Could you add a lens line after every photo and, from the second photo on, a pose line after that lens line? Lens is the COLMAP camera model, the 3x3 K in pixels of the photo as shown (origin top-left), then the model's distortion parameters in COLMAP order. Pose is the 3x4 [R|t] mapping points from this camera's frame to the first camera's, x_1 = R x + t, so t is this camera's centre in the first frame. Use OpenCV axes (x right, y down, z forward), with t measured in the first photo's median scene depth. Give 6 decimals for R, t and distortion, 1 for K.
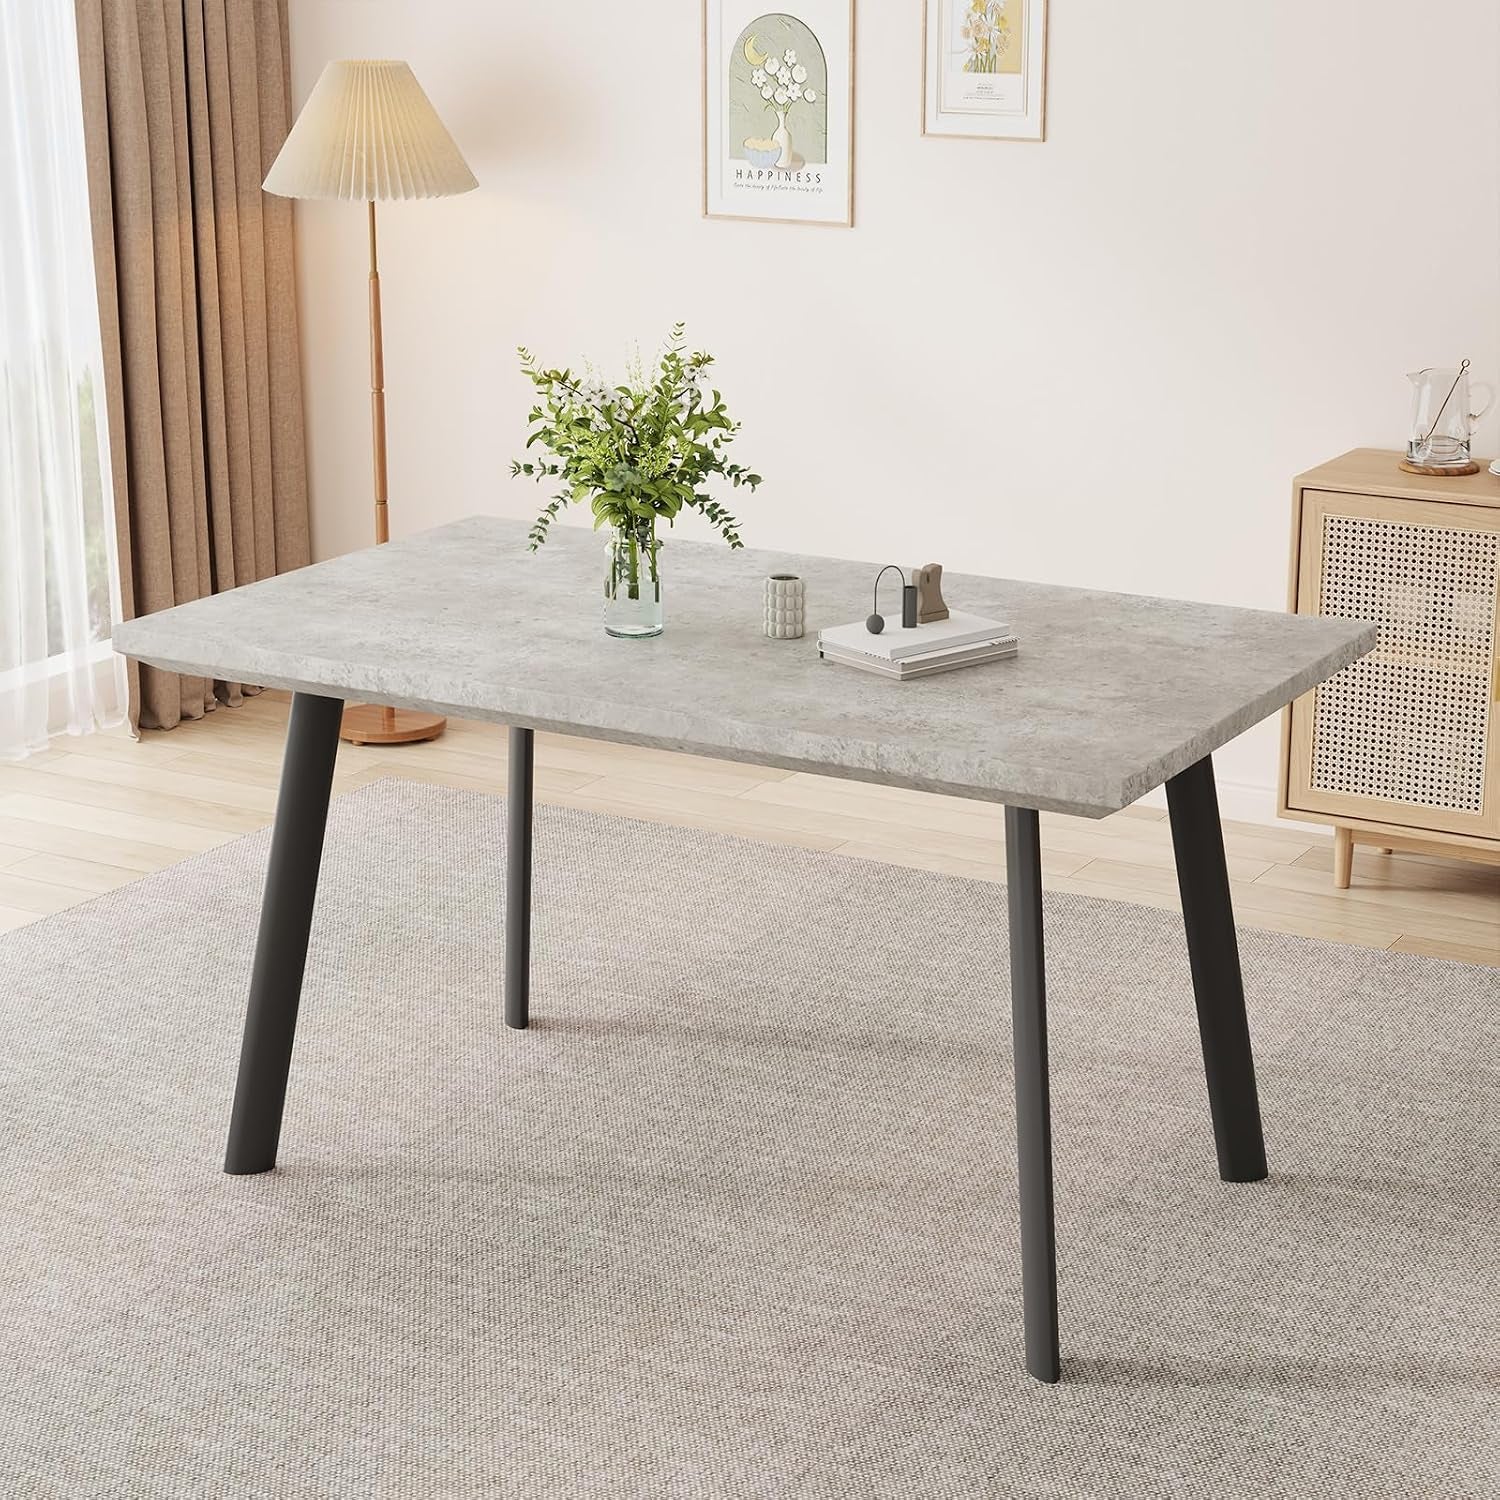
lens RADIAL K [[3137.1, 0, 750.0], [0, 3137.1, 750.0], [0, 0, 1]] dist [0.008921, -0.015009]
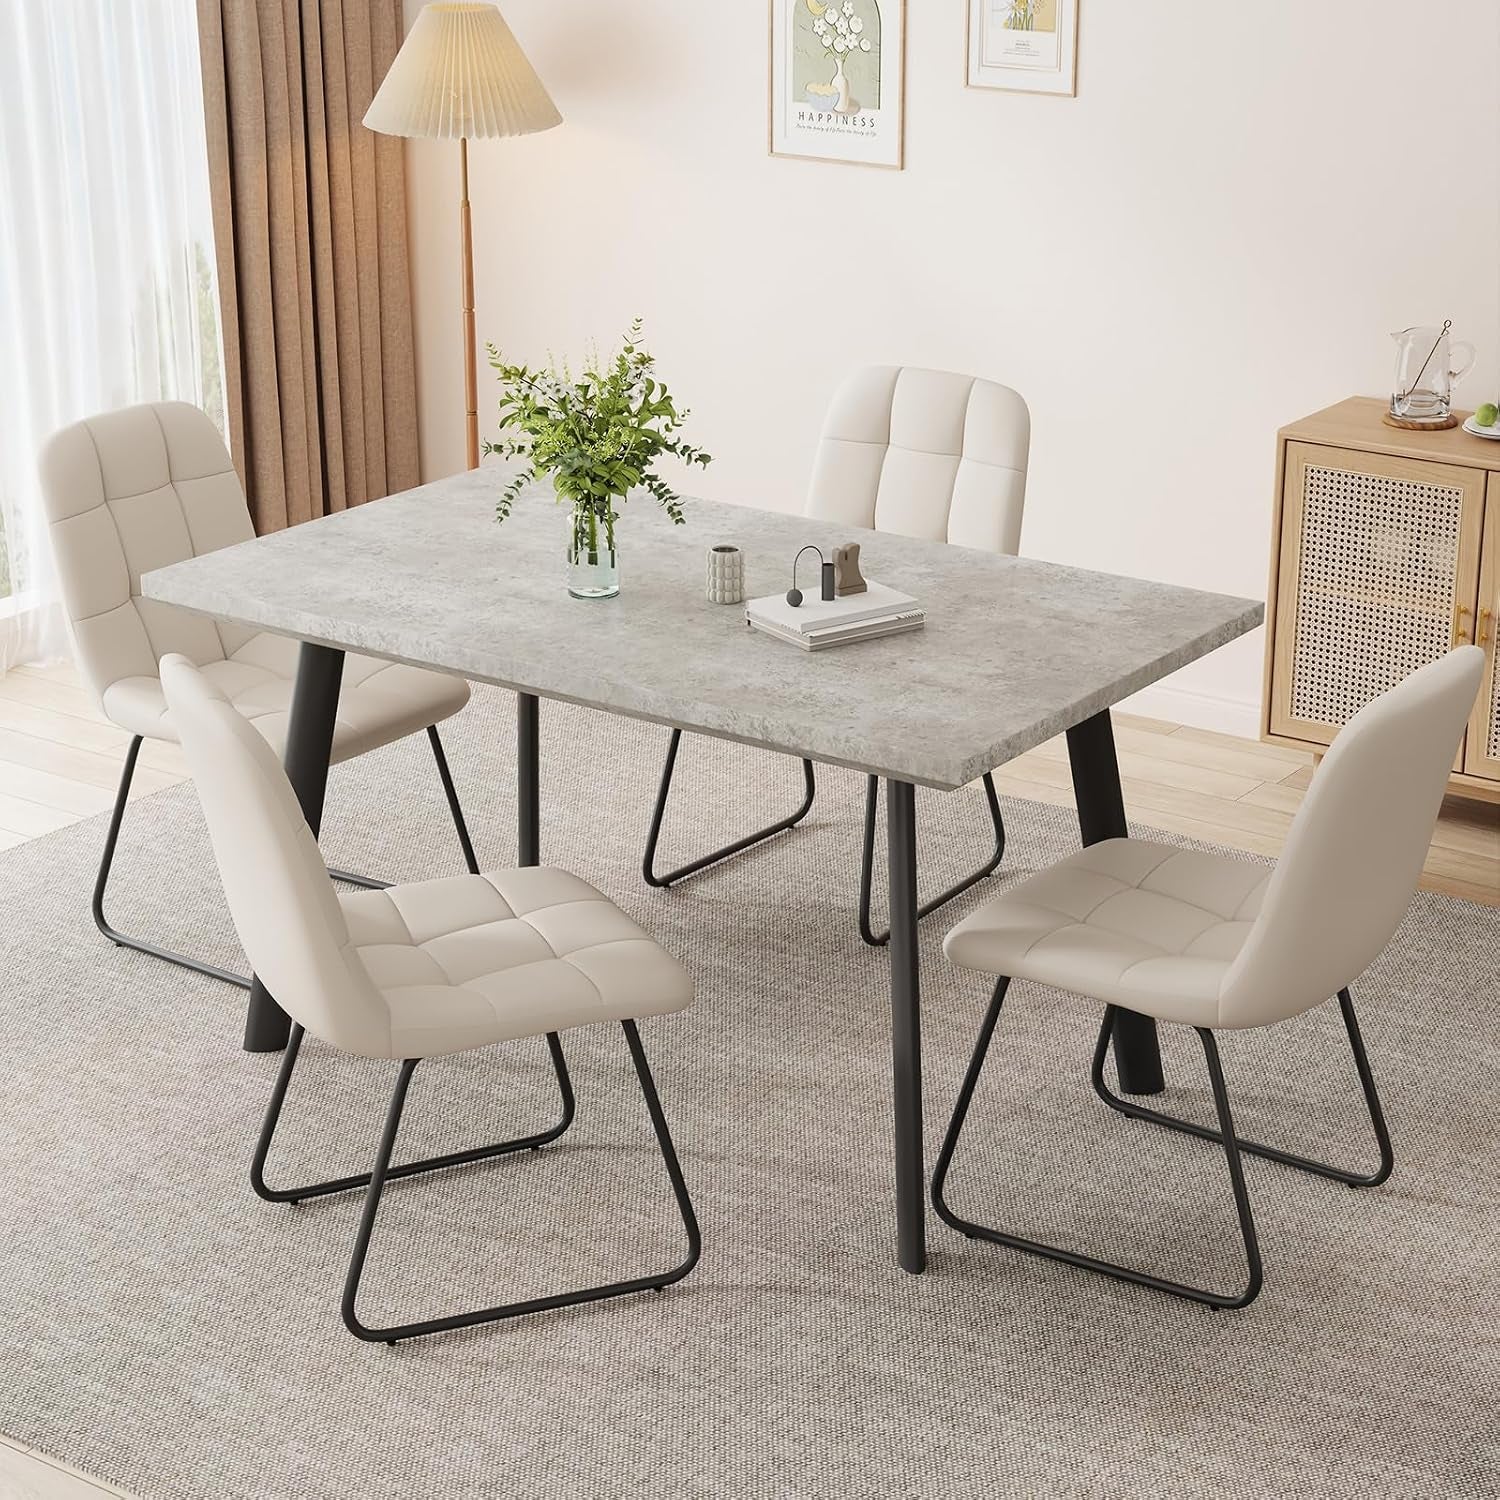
lens RADIAL K [[3137.1, 0, 750.0], [0, 3137.1, 750.0], [0, 0, 1]] dist [0.008921, -0.015009]
pose [[0.995825, 0.030615, -0.085997, 0.114408], [-0.025084, 0.997591, 0.064682, -0.054240], [0.087770, -0.062255, 0.994193, -0.114445]]
